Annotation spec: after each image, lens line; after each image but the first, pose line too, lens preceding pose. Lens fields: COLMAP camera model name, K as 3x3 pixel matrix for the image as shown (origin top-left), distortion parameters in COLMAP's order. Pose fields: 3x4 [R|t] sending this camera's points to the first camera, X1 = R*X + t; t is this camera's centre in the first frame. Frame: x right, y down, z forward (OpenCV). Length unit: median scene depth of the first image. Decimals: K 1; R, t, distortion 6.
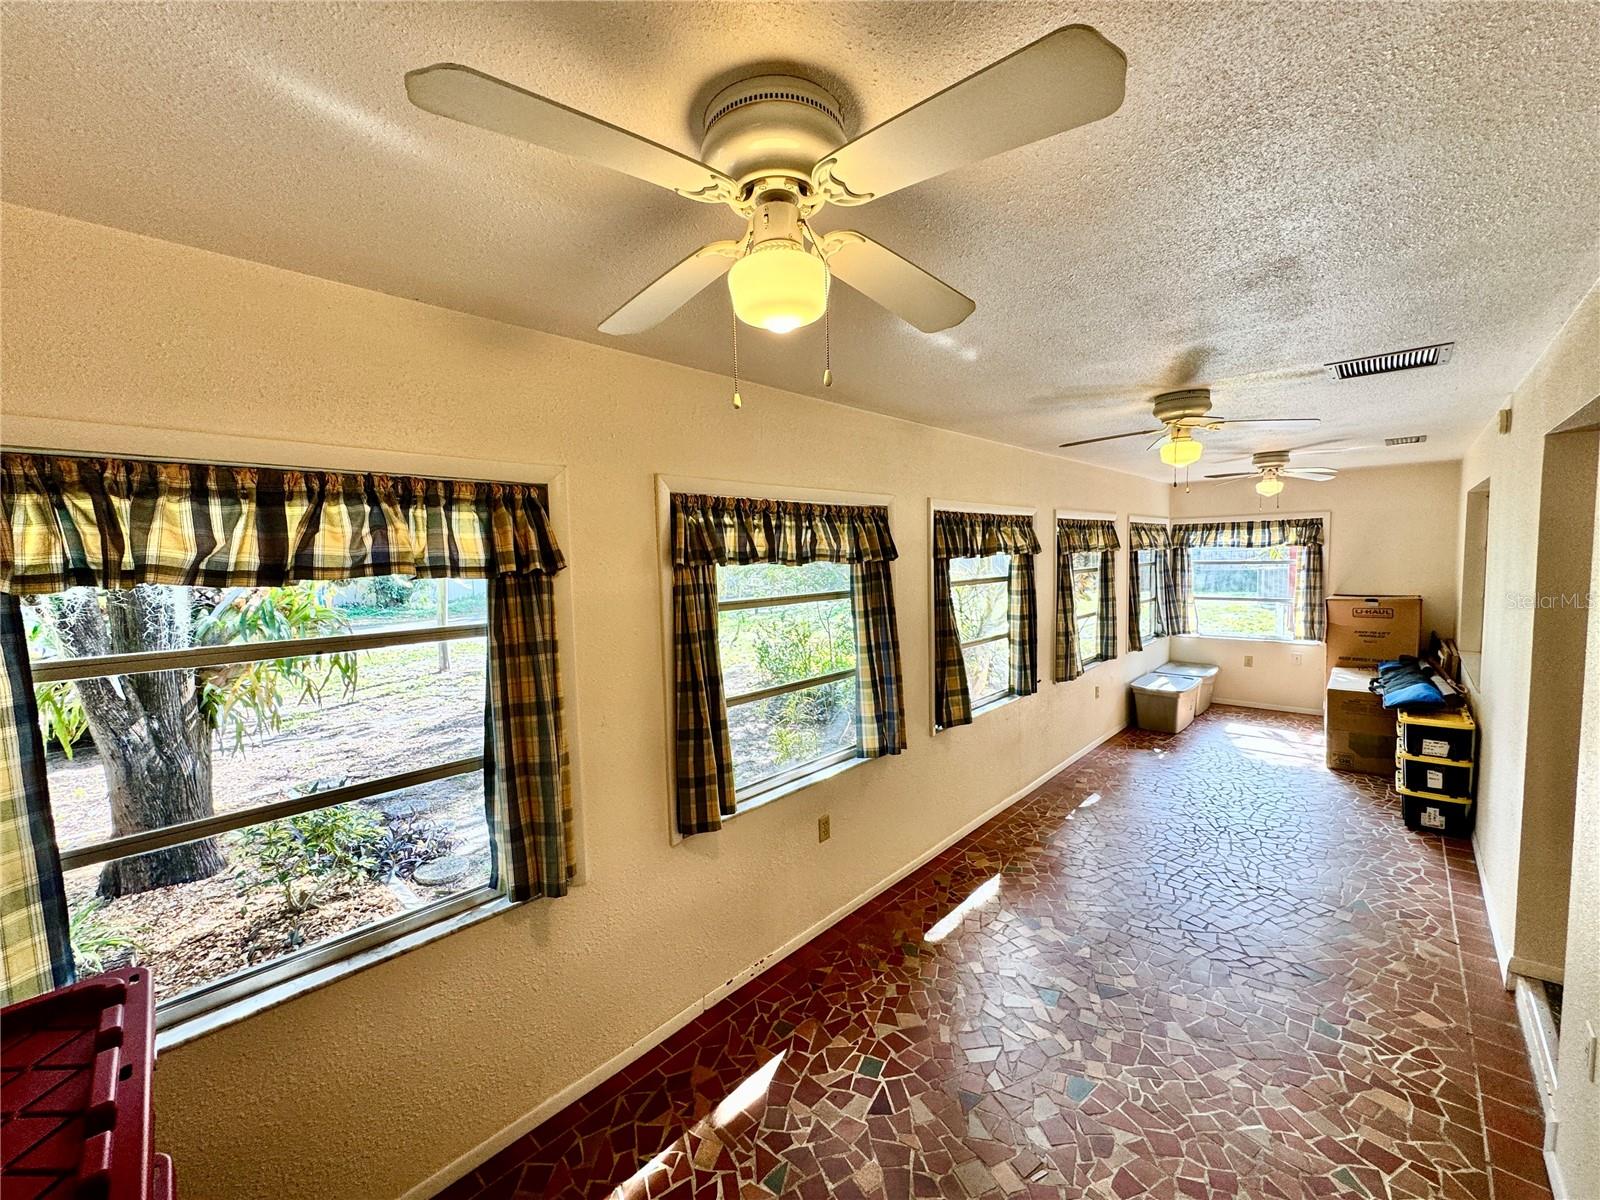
lens RADIAL K [[636.0, 0, 797.0], [0, 636.0, 600.3], [0, 0, 1]] dist [-0.001978, 0.000651]
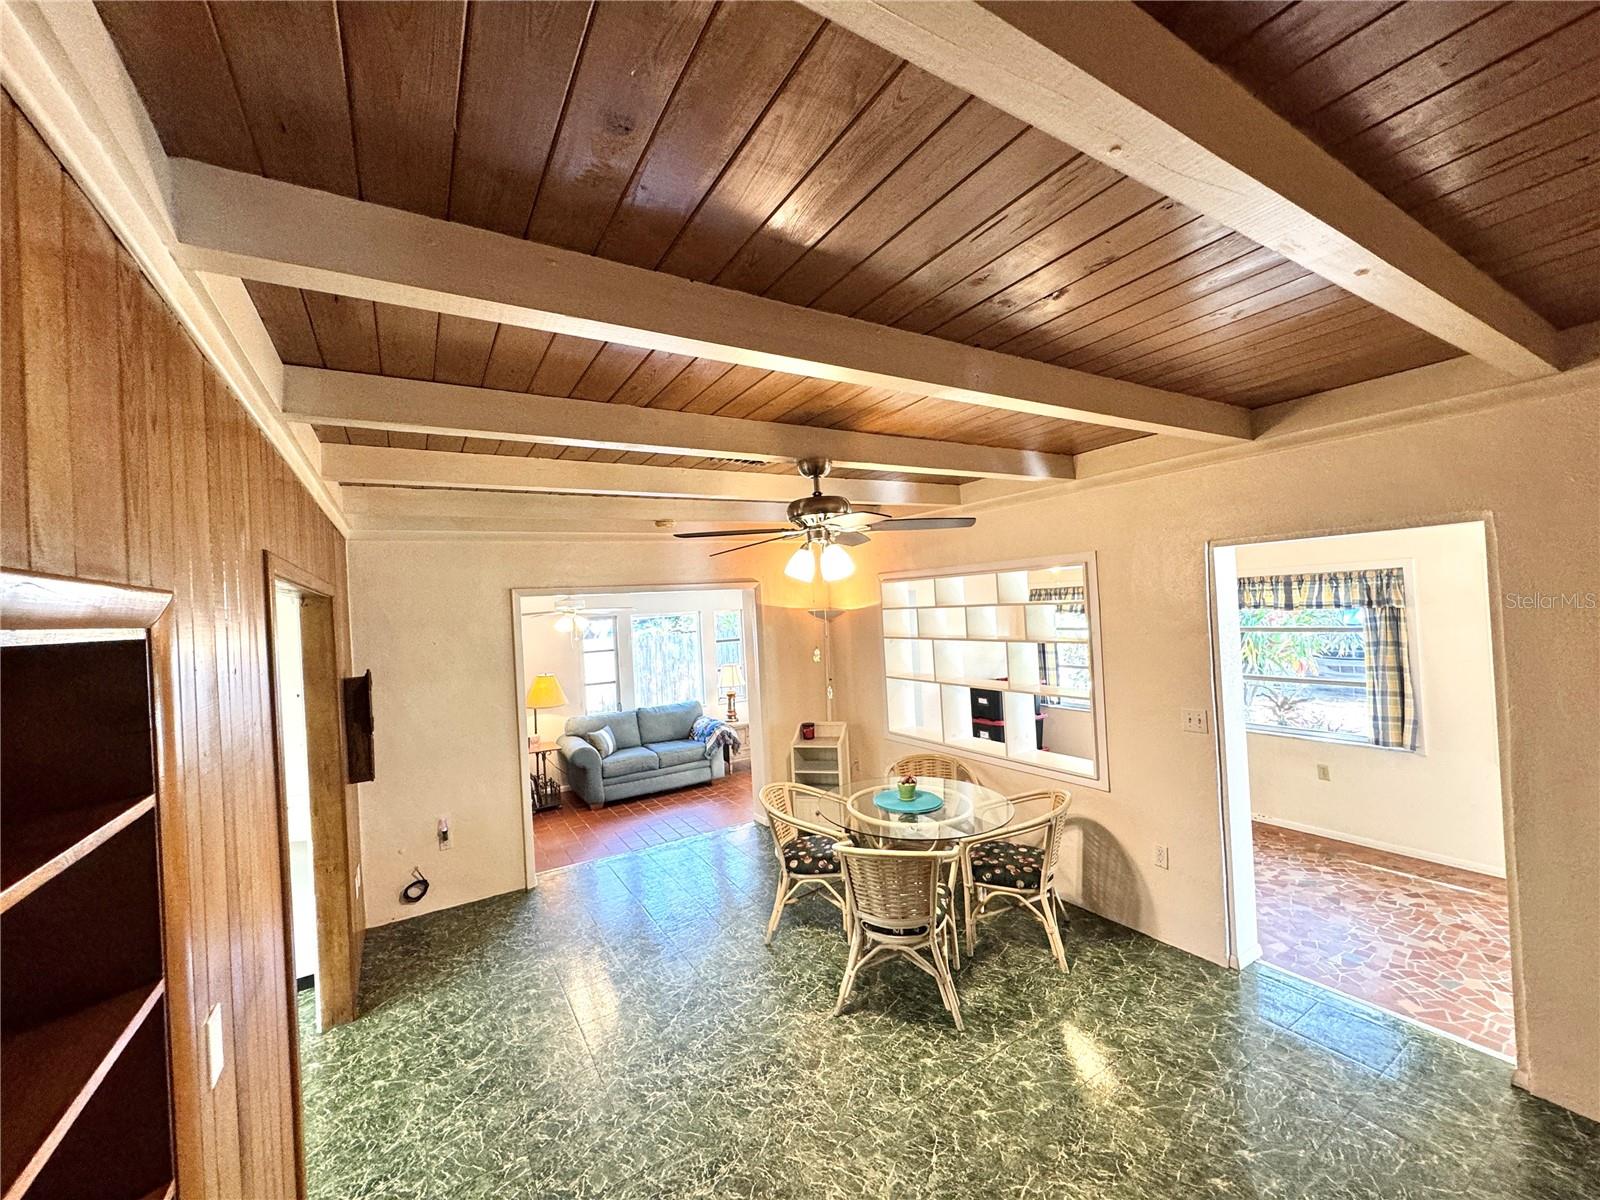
lens RADIAL K [[636.0, 0, 803.8], [0, 636.0, 600.7], [0, 0, 1]] dist [-0.001978, 0.000651]
pose [[-0.255925, 0.031657, -0.966178, 2.652418], [-0.006557, 0.999384, 0.034482, -0.172972], [0.966674, 0.015160, -0.255560, 0.173807]]
